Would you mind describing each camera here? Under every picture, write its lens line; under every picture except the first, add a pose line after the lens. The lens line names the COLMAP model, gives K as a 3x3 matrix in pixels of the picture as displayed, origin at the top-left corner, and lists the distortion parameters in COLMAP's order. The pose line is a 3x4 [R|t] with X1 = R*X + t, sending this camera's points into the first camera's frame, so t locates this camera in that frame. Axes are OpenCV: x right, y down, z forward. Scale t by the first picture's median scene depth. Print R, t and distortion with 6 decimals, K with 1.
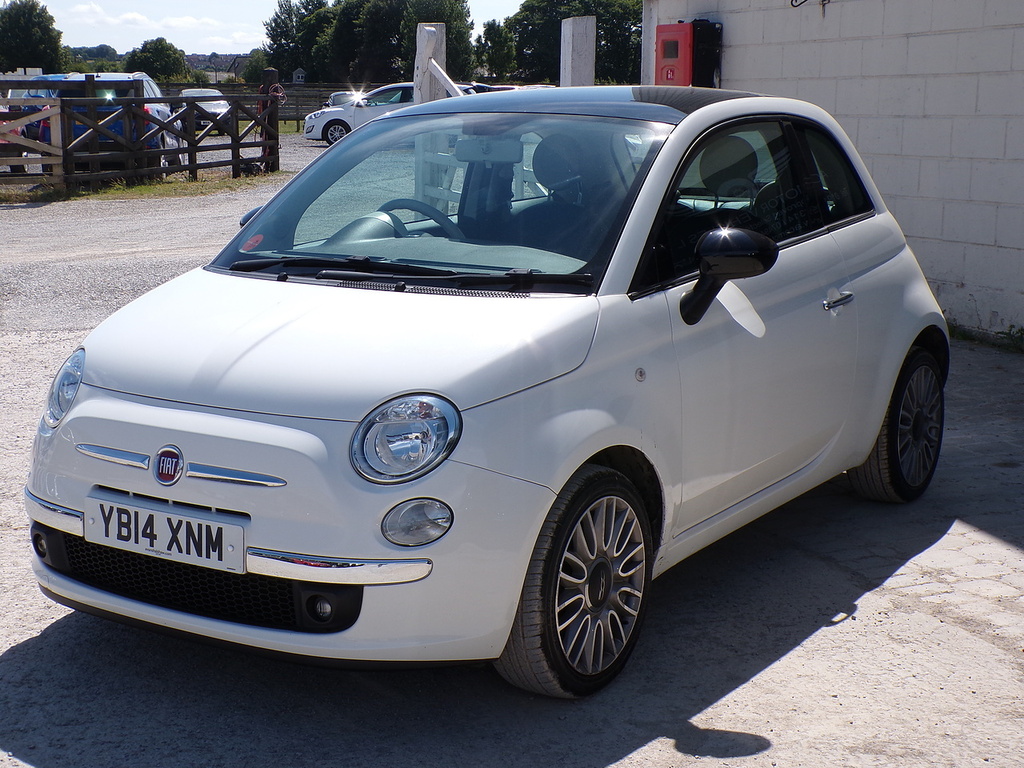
lens RADIAL K [[1573.2, 0, 512.0], [0, 1573.2, 384.0], [0, 0, 1]] dist [-0.013404, 0.798781]
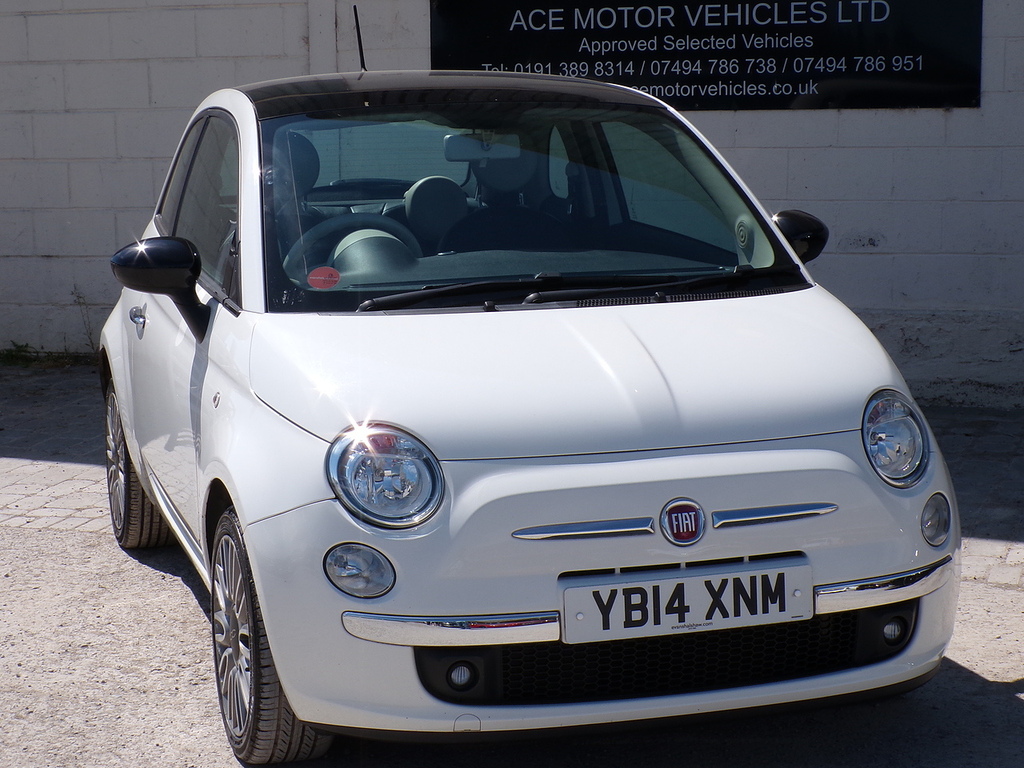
lens RADIAL K [[2069.5, 0, 510.7], [0, 2069.5, 415.4], [0, 0, 1]] dist [-0.056033, 0.311265]
pose [[0.645225, -0.139298, 0.751186, -1.094885], [0.156900, 0.986440, 0.048156, -0.071711], [-0.747708, 0.086790, 0.658332, 0.338341]]
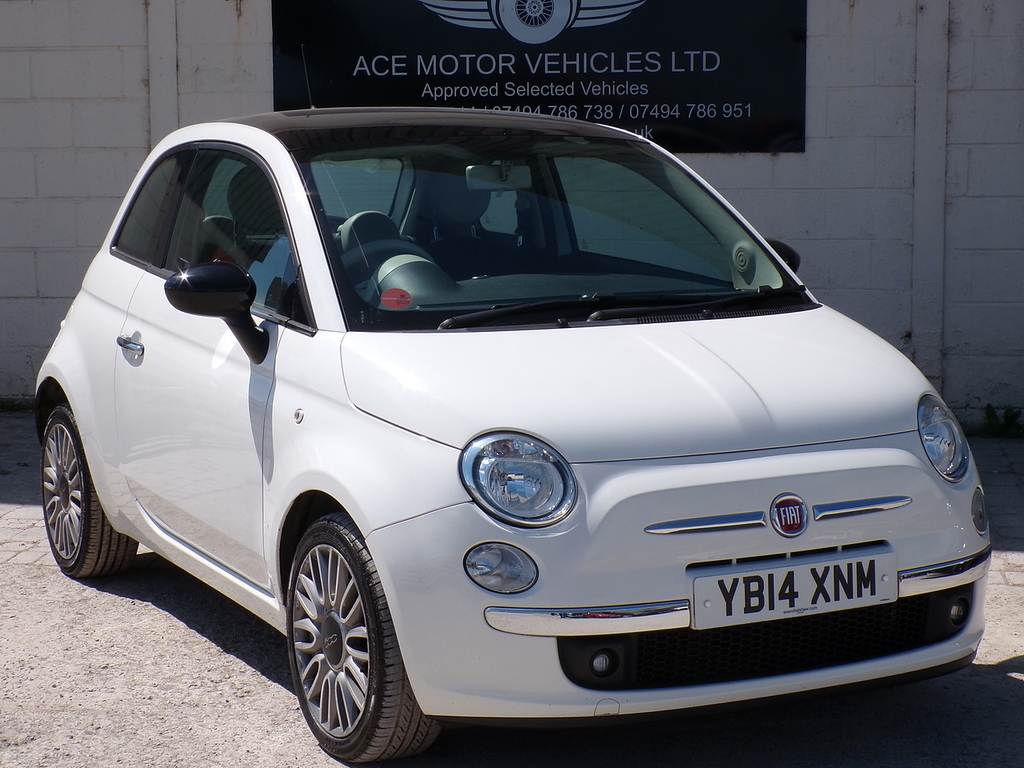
lens RADIAL K [[2050.4, 0, 512.2], [0, 2050.4, 416.1], [0, 0, 1]] dist [-0.000030, -0.161826]
pose [[0.499246, -0.129518, 0.856725, -1.309029], [0.165921, 0.984757, 0.052186, -0.093751], [-0.850425, 0.116095, 0.513126, 0.518483]]
